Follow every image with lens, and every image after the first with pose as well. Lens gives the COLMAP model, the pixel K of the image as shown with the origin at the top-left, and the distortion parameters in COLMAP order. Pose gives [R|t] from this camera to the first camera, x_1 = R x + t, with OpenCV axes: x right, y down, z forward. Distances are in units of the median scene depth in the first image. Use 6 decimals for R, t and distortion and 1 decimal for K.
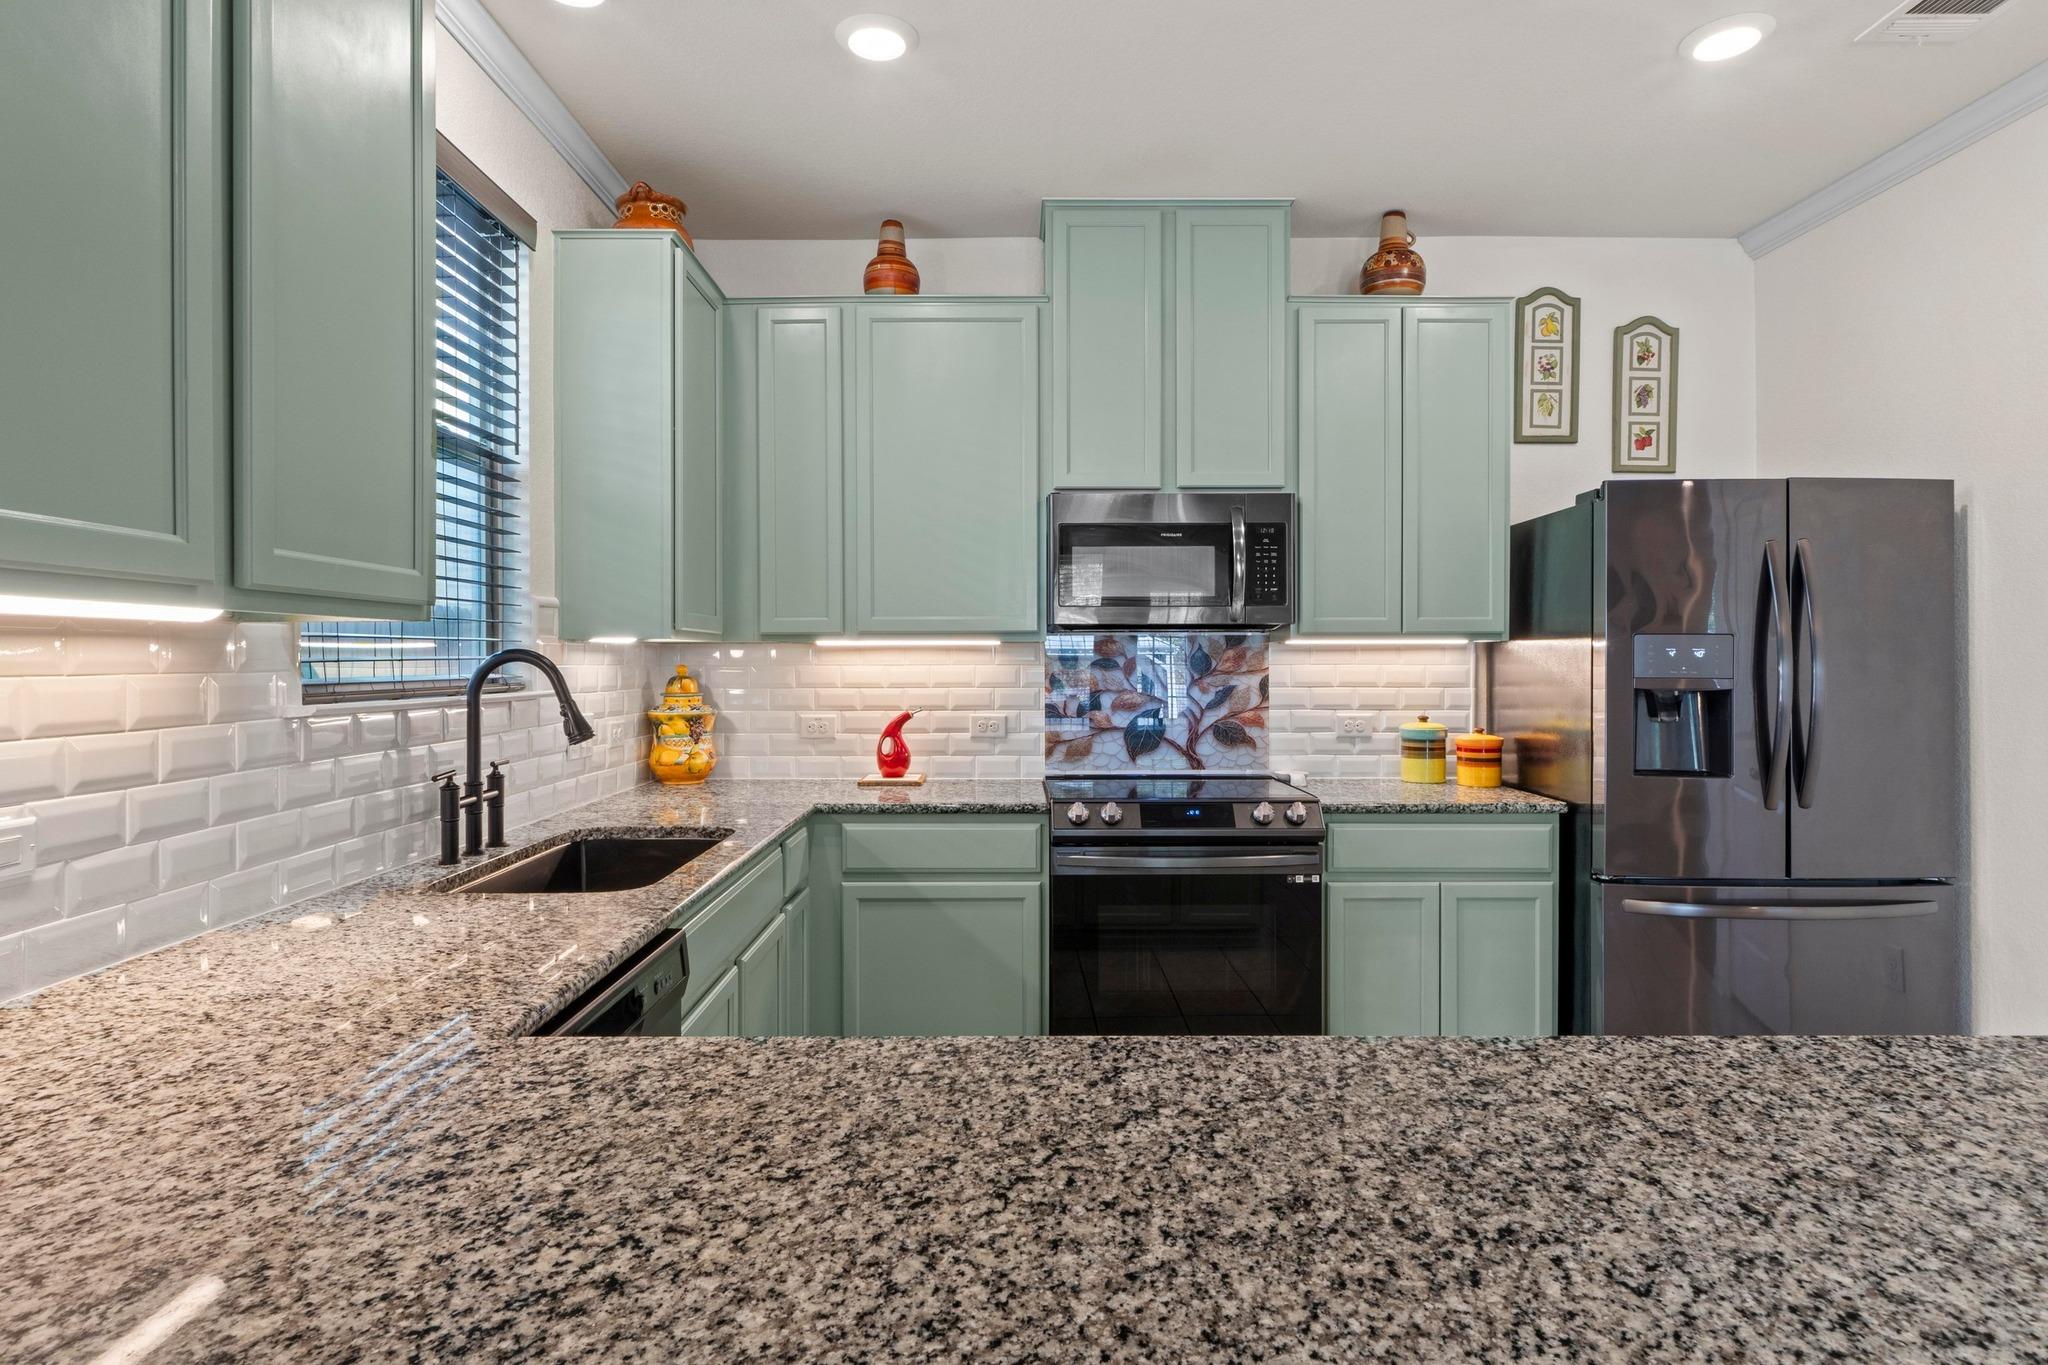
lens RADIAL K [[1096.0, 0, 1013.9], [0, 1096.0, 660.2], [0, 0, 1]] dist [-0.003724, -0.000298]
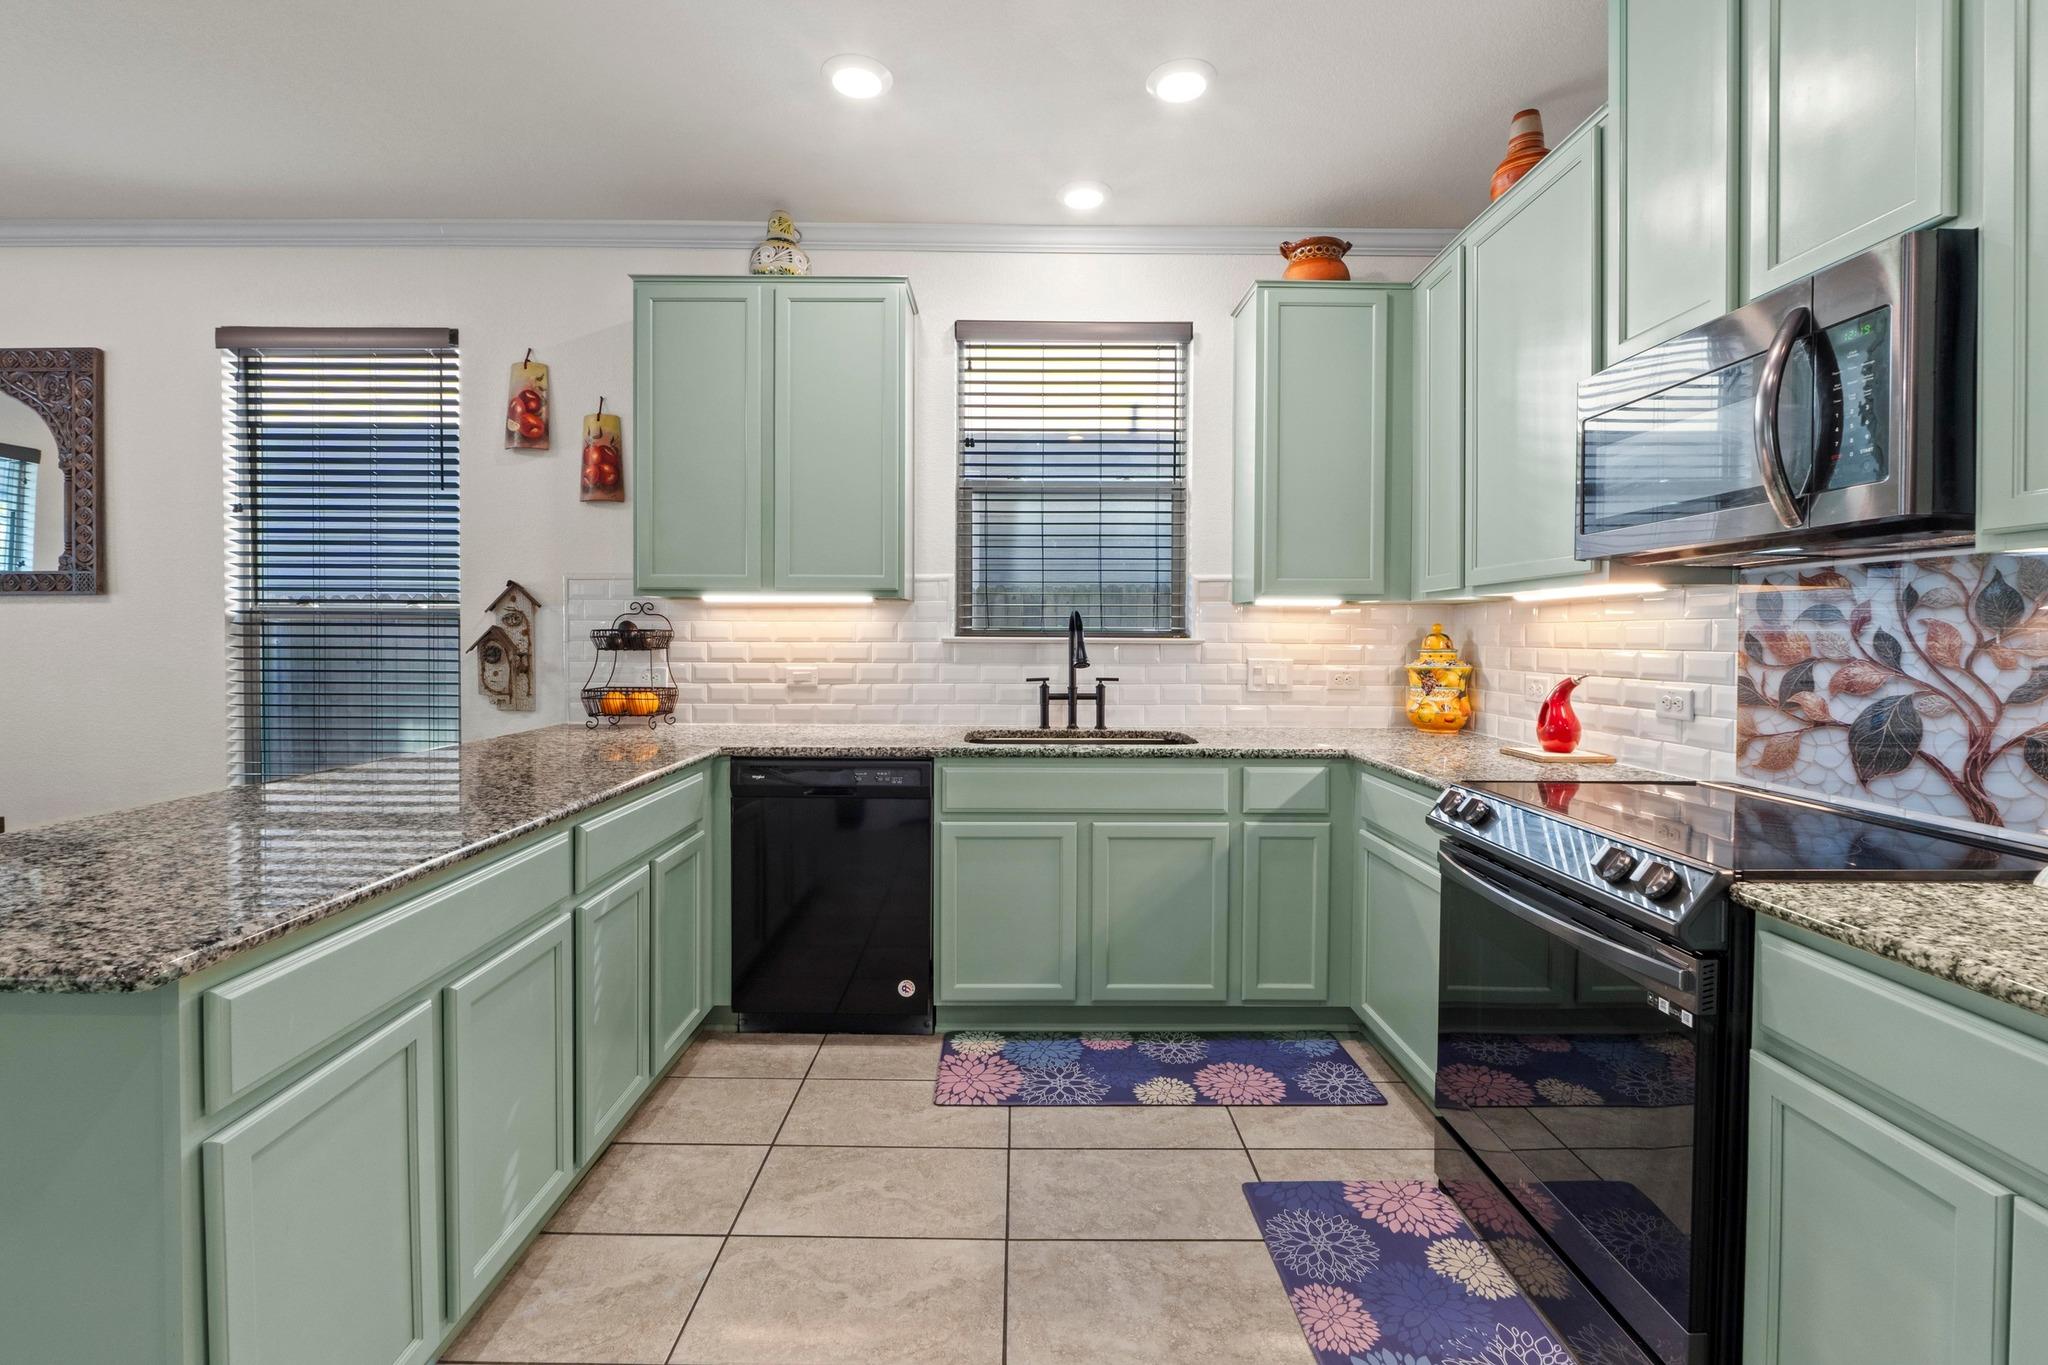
lens RADIAL K [[884.8, 0, 1008.7], [0, 884.8, 649.8], [0, 0, 1]] dist [-0.004234, -0.000800]
pose [[-0.003330, 0.018014, -0.999832, 0.584867], [-0.006565, 0.999816, 0.018036, 0.017439], [0.999973, 0.006624, -0.003211, 0.577957]]
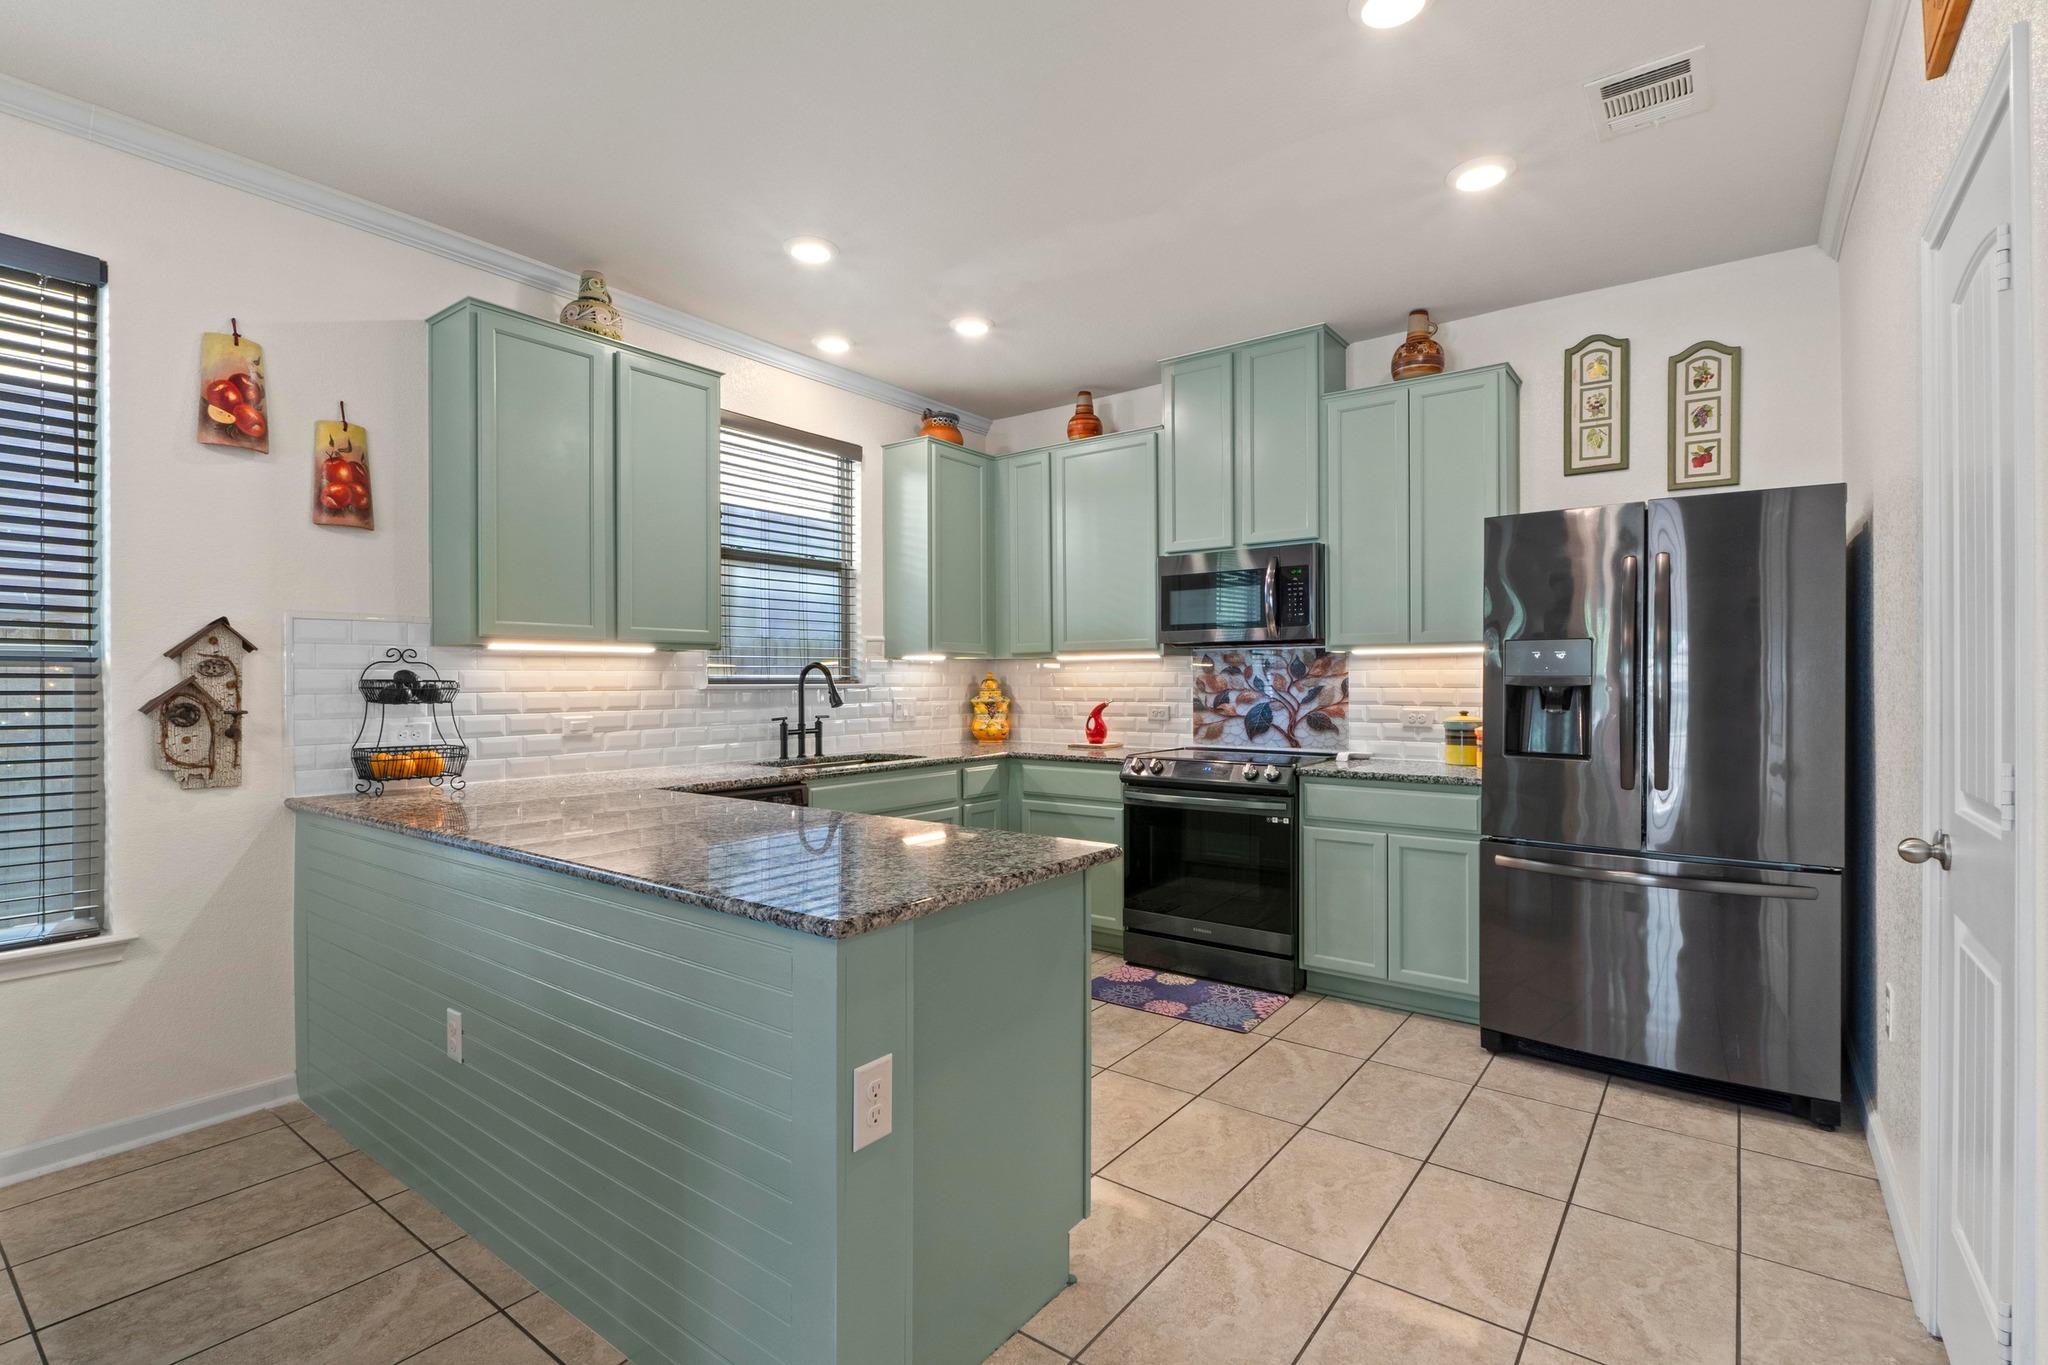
lens RADIAL K [[948.2, 0, 1011.9], [0, 948.2, 684.8], [0, 0, 1]] dist [-0.007542, 0.000832]
pose [[0.792924, 0.002245, -0.609317, 0.624455], [0.000869, 0.999988, 0.004815, 0.016322], [0.609320, -0.004347, 0.792912, -0.147808]]
